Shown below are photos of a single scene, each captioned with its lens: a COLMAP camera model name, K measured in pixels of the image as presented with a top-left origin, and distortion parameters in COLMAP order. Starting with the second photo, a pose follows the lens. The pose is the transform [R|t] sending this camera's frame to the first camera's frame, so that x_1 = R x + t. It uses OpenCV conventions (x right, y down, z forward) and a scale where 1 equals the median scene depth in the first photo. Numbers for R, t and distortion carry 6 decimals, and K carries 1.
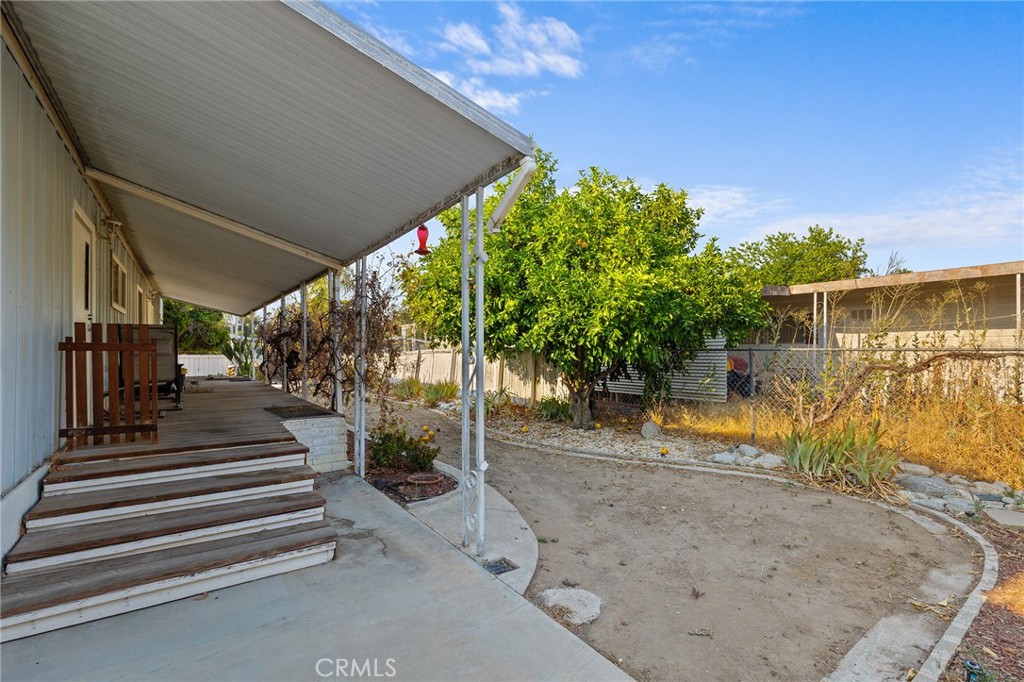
lens RADIAL K [[437.7, 0, 511.3], [0, 437.7, 344.0], [0, 0, 1]] dist [0.005743, 0.000198]
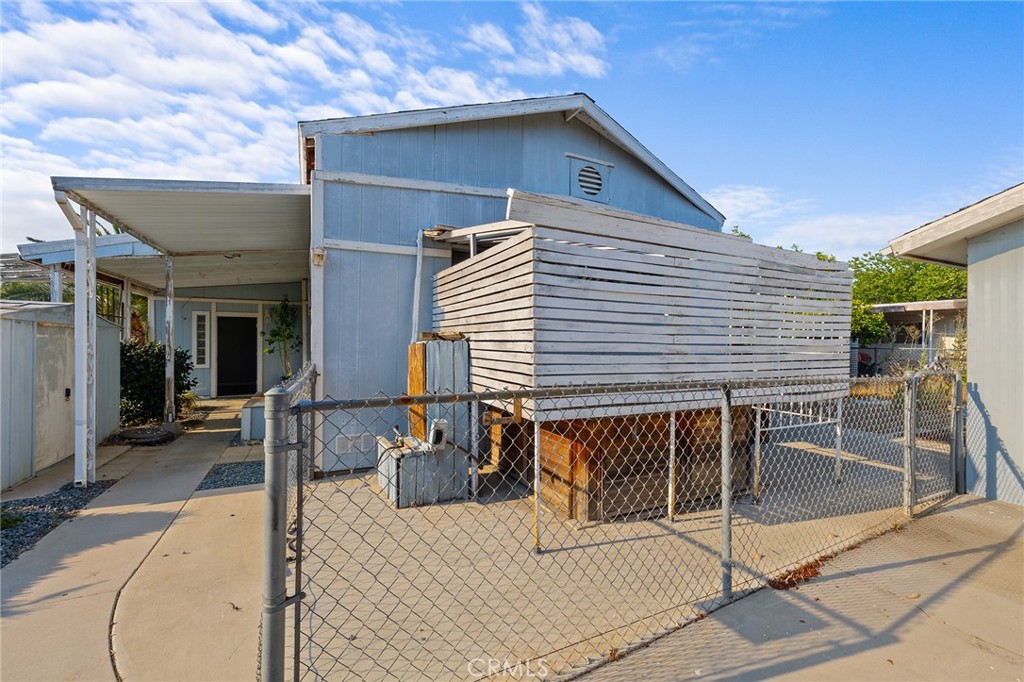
lens RADIAL K [[437.7, 0, 520.4], [0, 437.7, 340.8], [0, 0, 1]] dist [0.005743, 0.000198]
pose [[0.985261, 0.005818, -0.170957, -0.372333], [-0.004089, 0.999937, 0.010466, -0.020890], [0.171007, -0.009612, 0.985223, -0.655292]]
